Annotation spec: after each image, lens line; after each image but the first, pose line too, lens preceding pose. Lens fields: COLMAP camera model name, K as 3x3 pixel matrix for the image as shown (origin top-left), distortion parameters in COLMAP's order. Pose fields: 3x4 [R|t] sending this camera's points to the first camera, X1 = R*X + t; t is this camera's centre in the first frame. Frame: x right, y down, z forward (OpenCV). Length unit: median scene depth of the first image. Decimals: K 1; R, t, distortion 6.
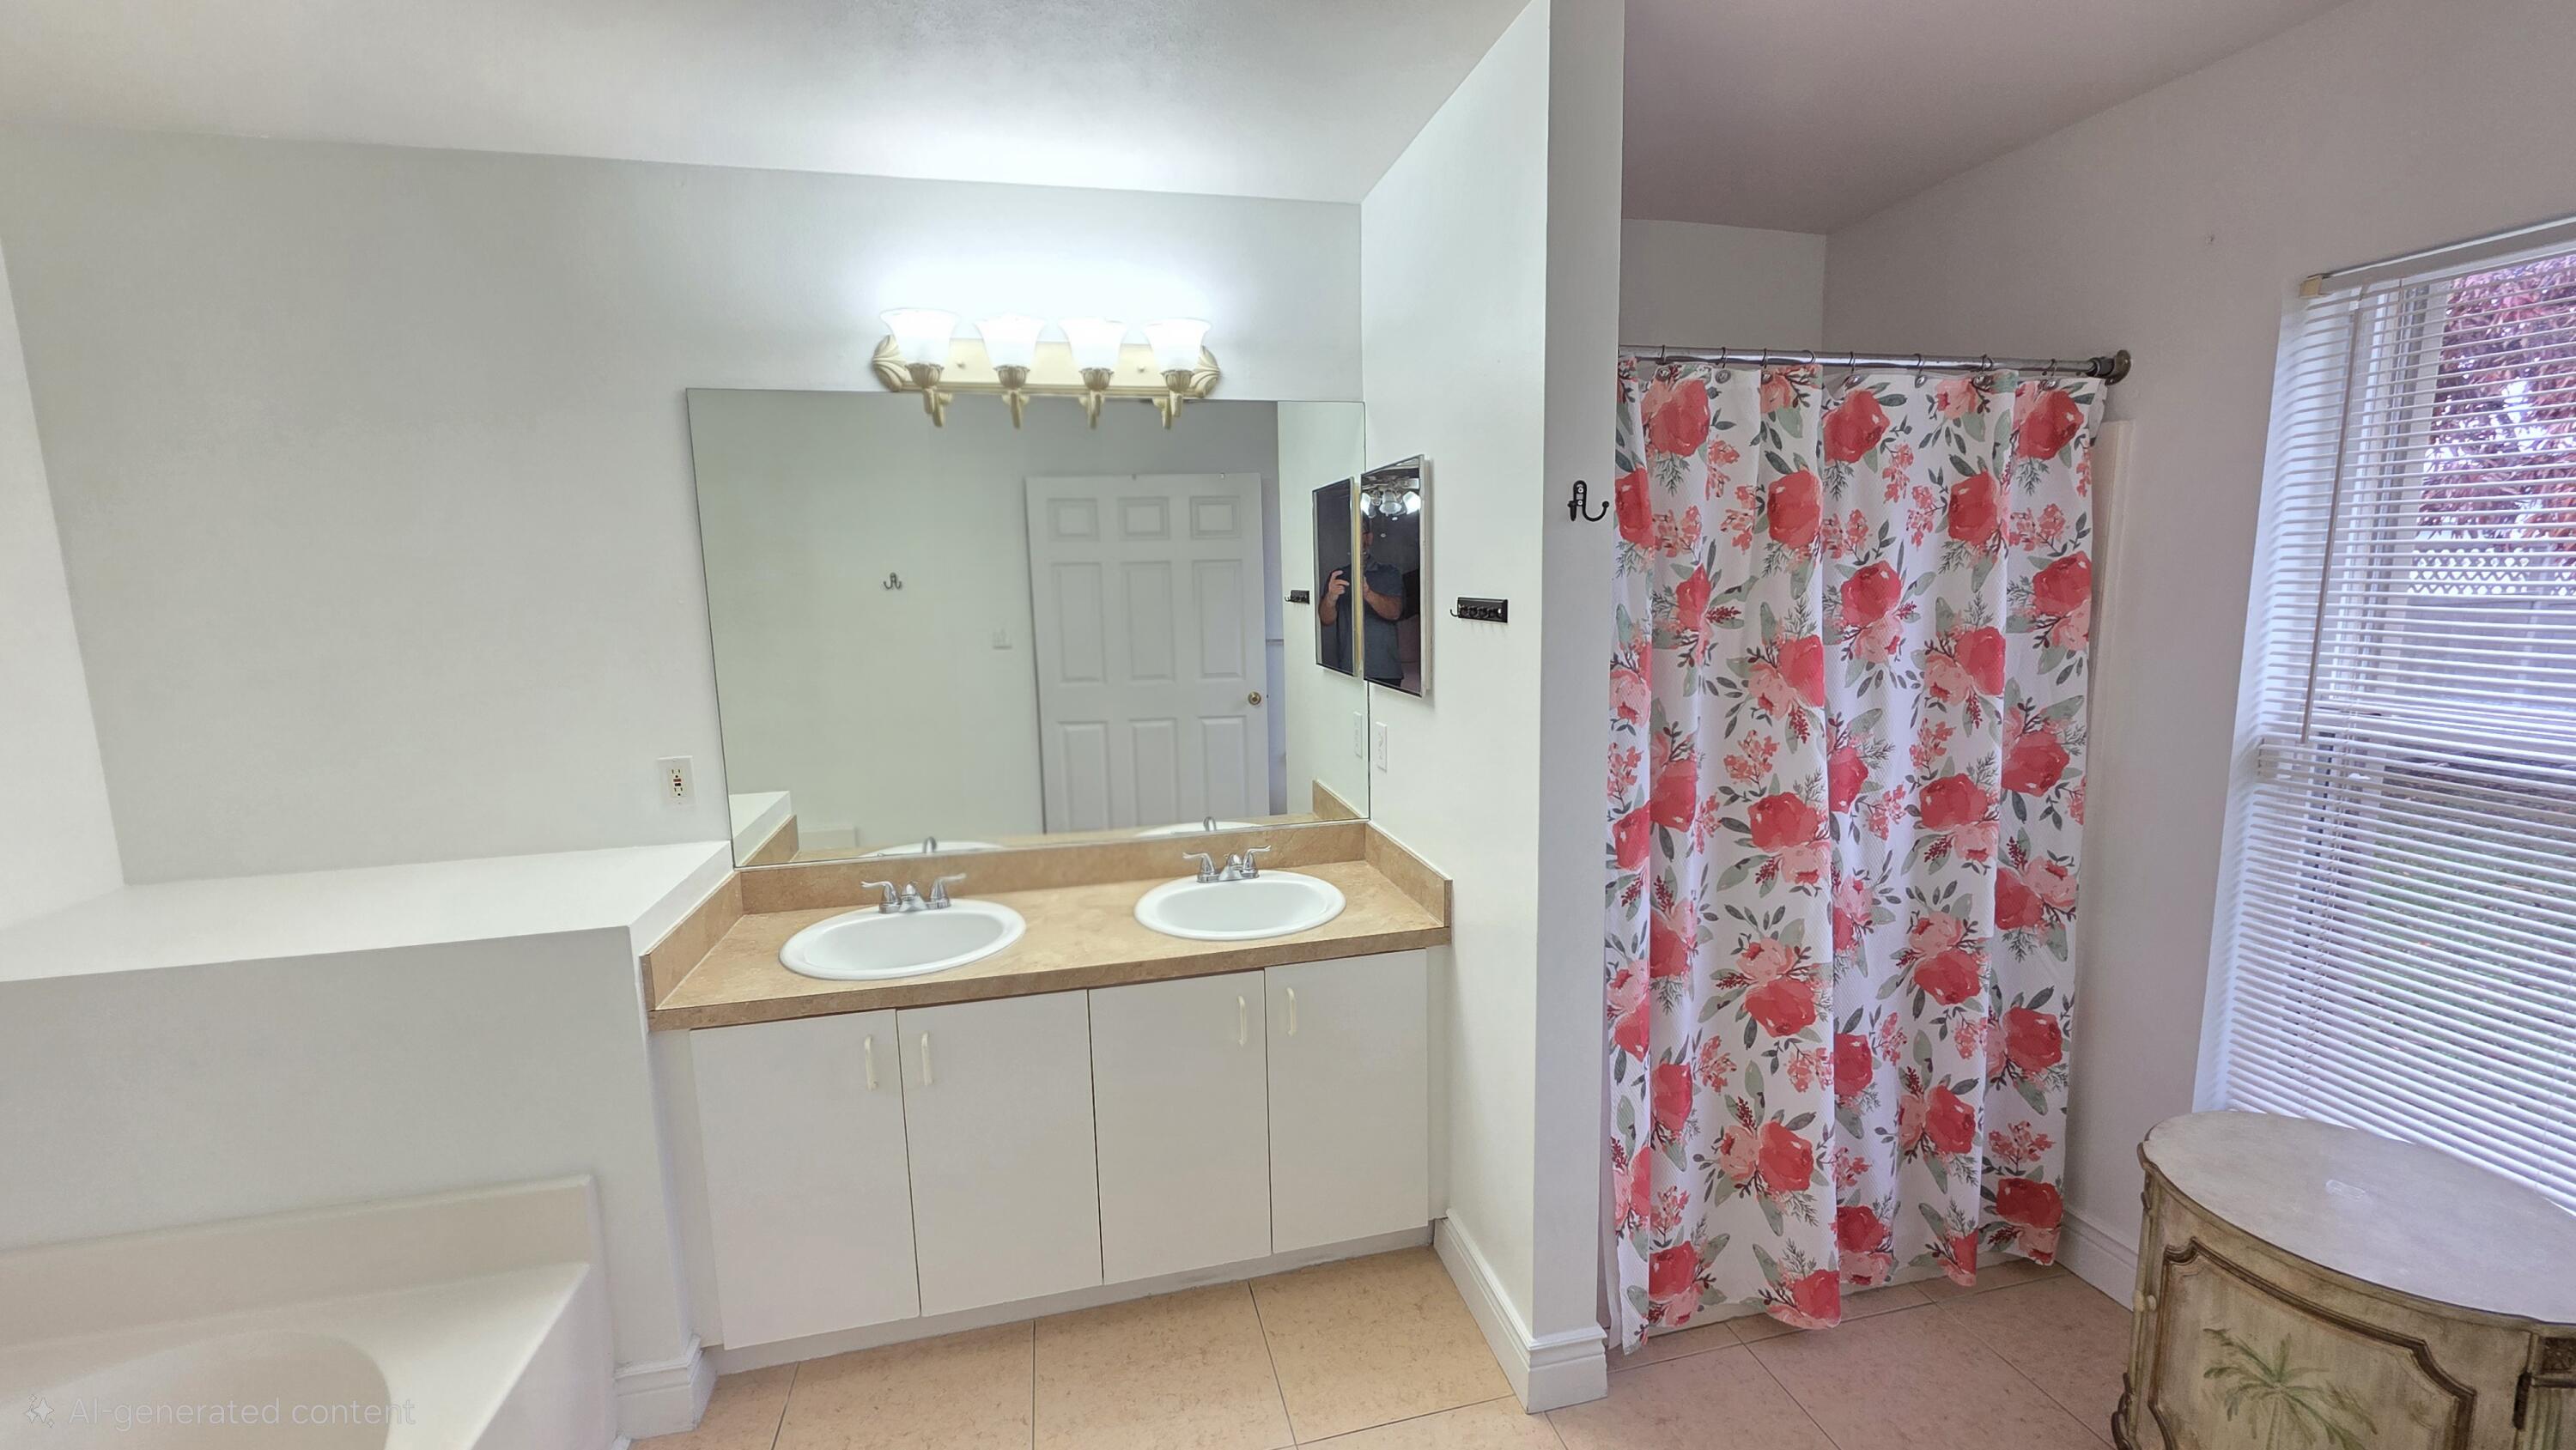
lens RADIAL K [[1009.6, 0, 1299.4], [0, 1009.6, 718.4], [0, 0, 1]] dist [0.004080, 0.000225]
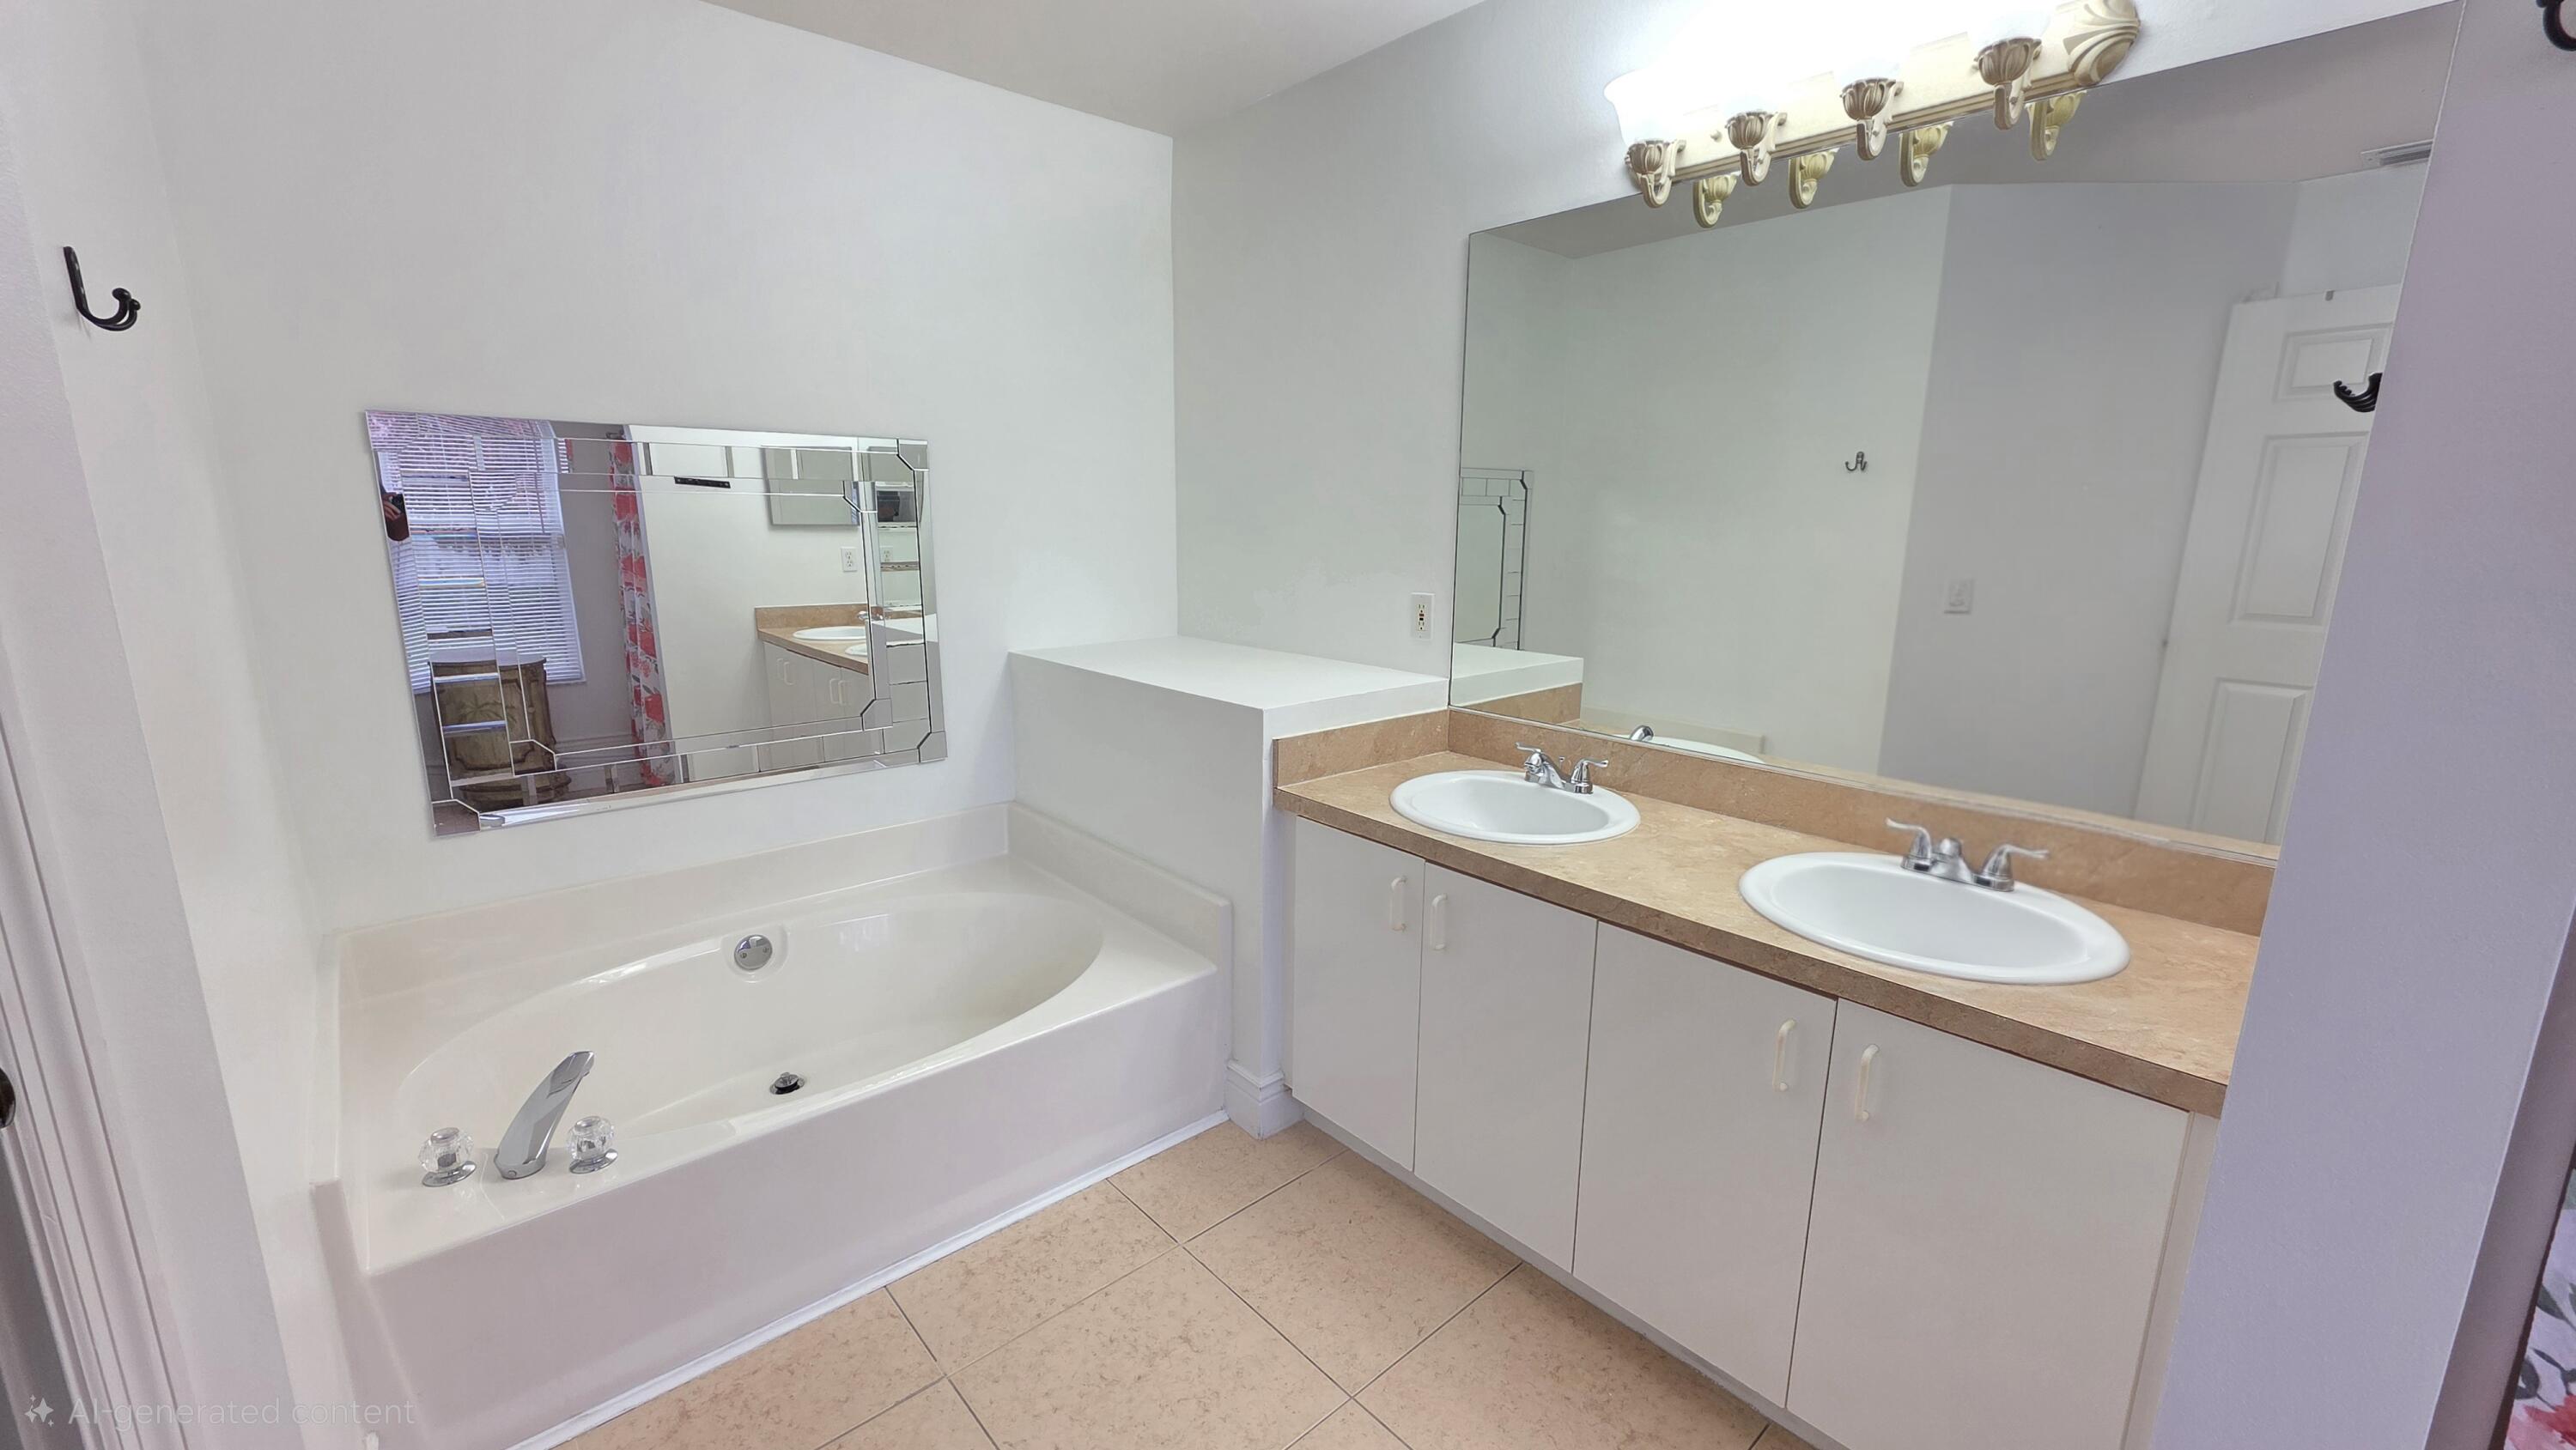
lens RADIAL K [[1009.6, 0, 1293.7], [0, 1009.6, 719.5], [0, 0, 1]] dist [0.004080, 0.000225]
pose [[0.488460, 0.204999, -0.848164, 0.284817], [-0.138908, 0.977884, 0.156354, 0.021700], [0.861459, 0.041444, 0.506134, 0.352148]]
